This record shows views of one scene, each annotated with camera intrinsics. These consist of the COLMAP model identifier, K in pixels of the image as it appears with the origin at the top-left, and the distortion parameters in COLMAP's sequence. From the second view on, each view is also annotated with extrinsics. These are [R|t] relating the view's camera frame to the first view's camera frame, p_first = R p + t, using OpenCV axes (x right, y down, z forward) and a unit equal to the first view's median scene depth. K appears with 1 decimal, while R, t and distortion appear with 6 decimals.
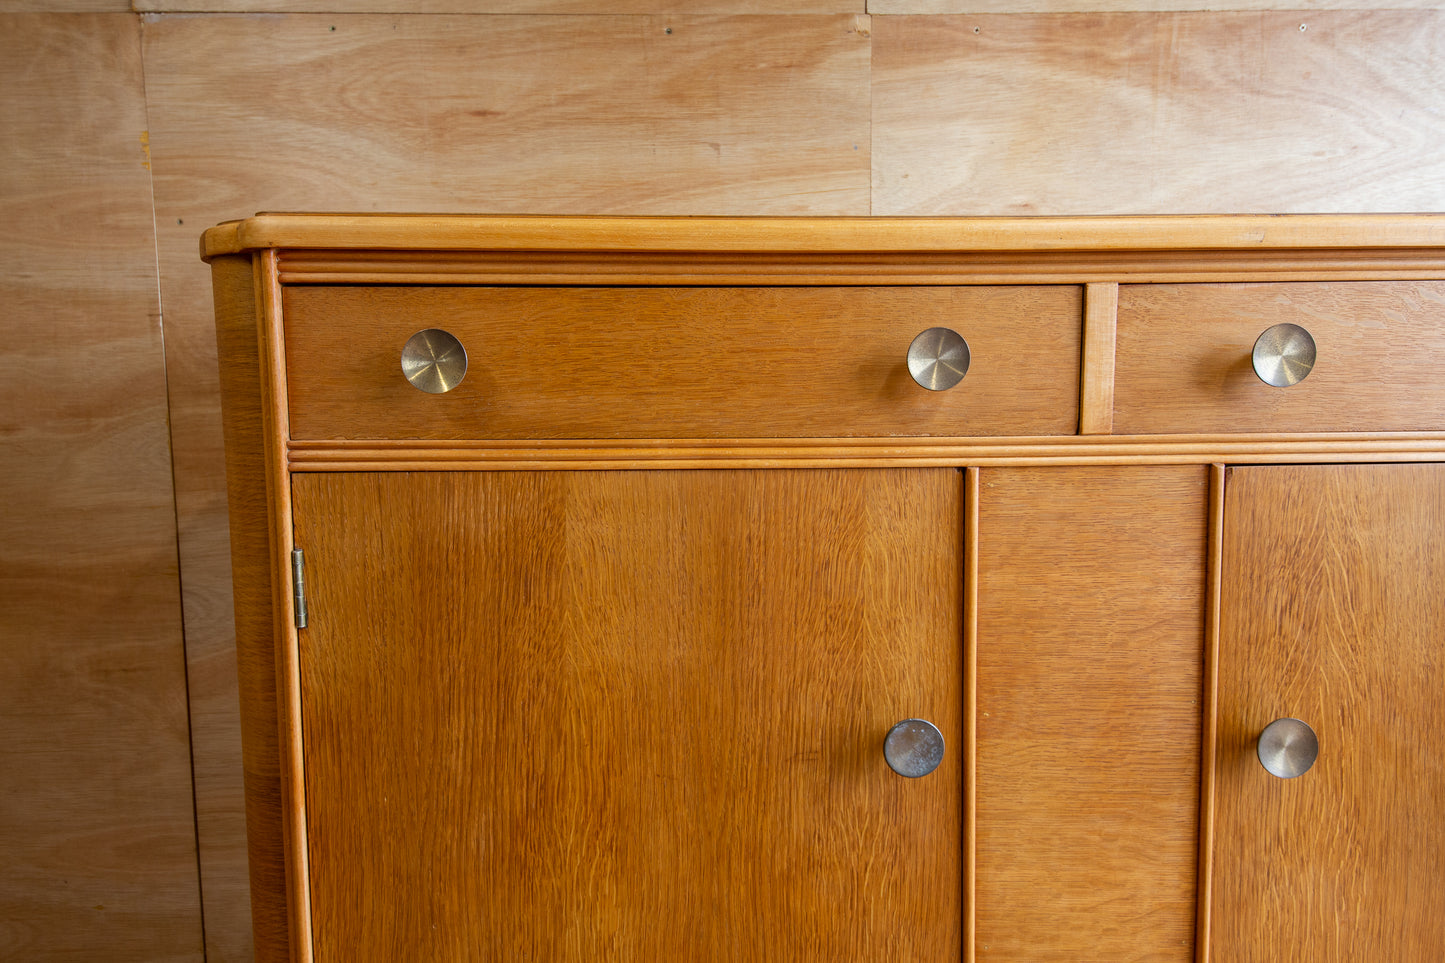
lens RADIAL K [[886.3, 0, 718.6], [0, 886.3, 478.6], [0, 0, 1]] dist [0.054257, -0.038696]
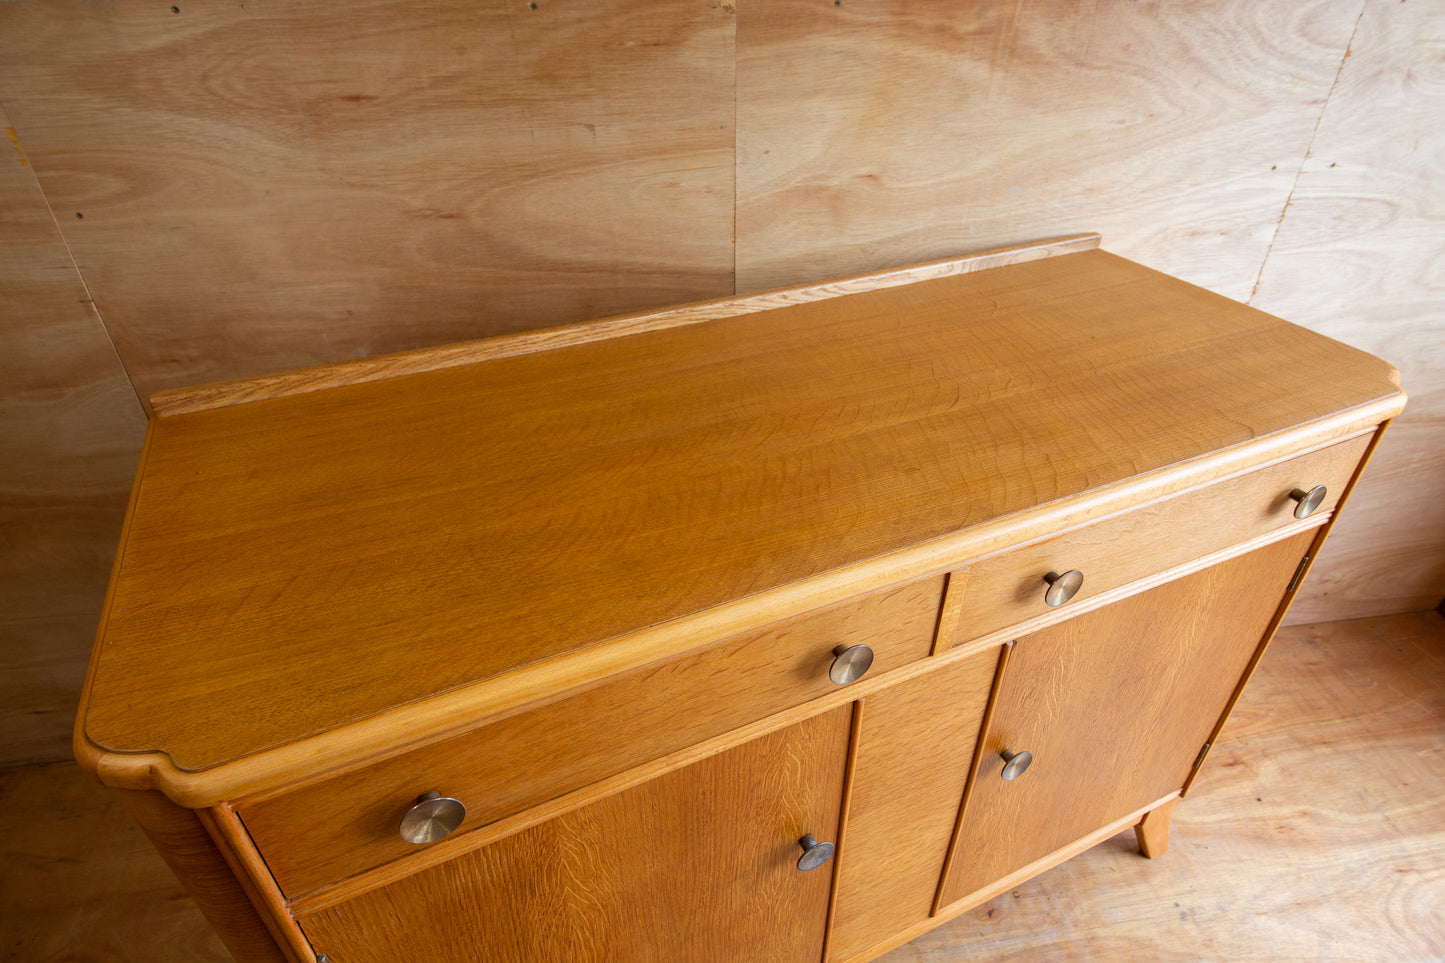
lens RADIAL K [[826.4, 0, 727.2], [0, 826.4, 502.0], [0, 0, 1]] dist [0.038374, -0.032345]
pose [[0.991884, -0.062070, 0.110967, 0.020356], [-0.003323, 0.859793, 0.510632, -0.499429], [-0.127104, -0.506856, 0.852608, -0.091350]]
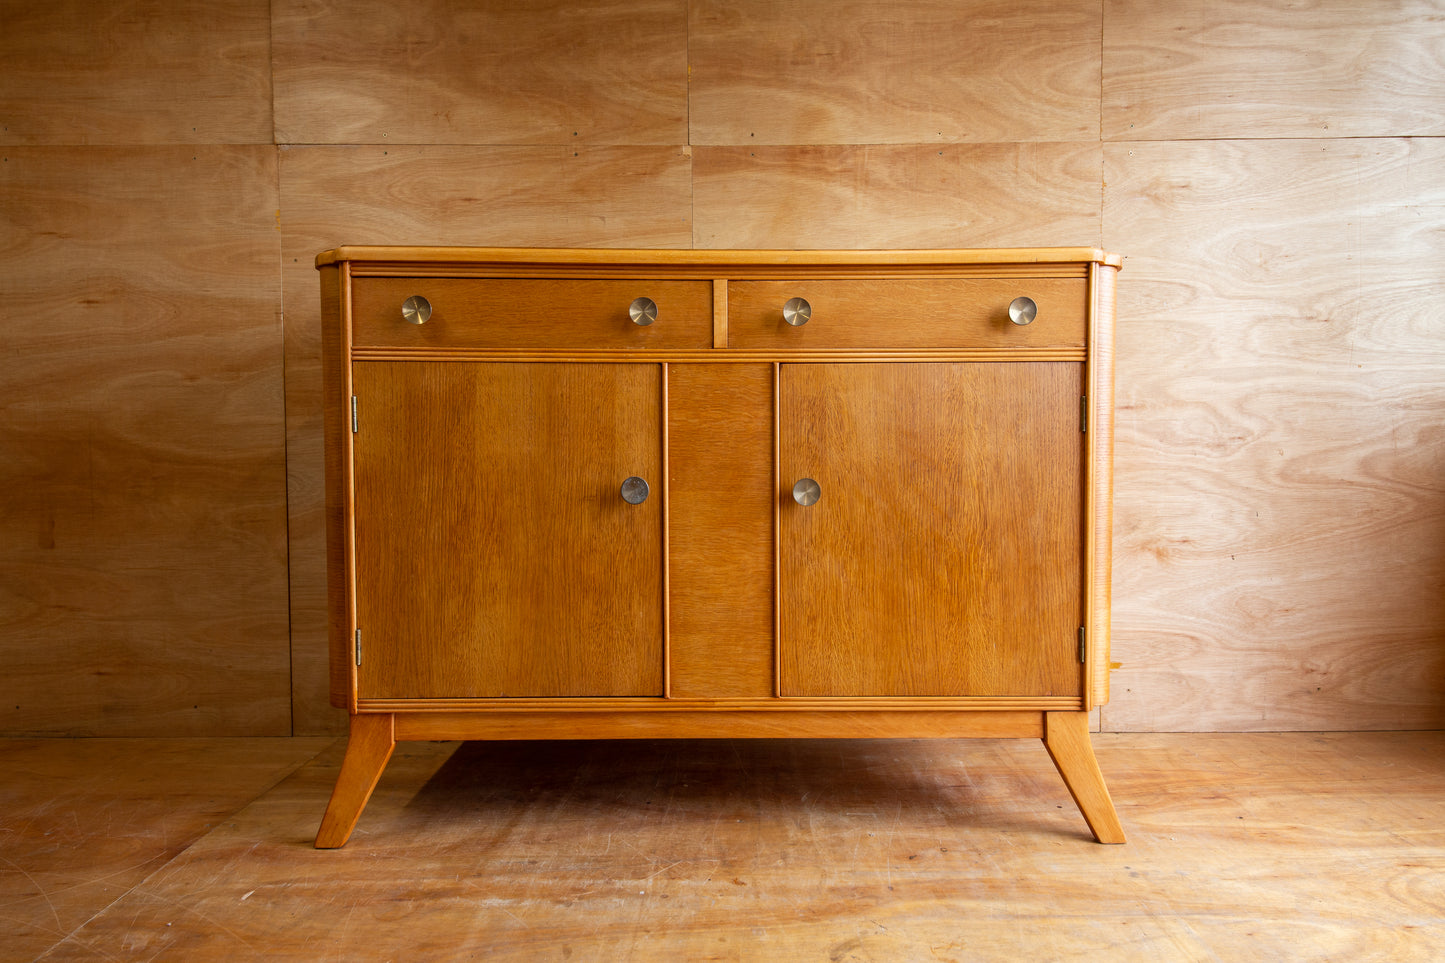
lens RADIAL K [[826.4, 0, 733.2], [0, 826.4, 474.5], [0, 0, 1]] dist [0.038374, -0.032345]
pose [[0.999817, 0.007275, -0.017680, 0.285302], [-0.008291, 0.998277, -0.058084, 0.218274], [0.017227, 0.058220, 0.998155, -0.581289]]
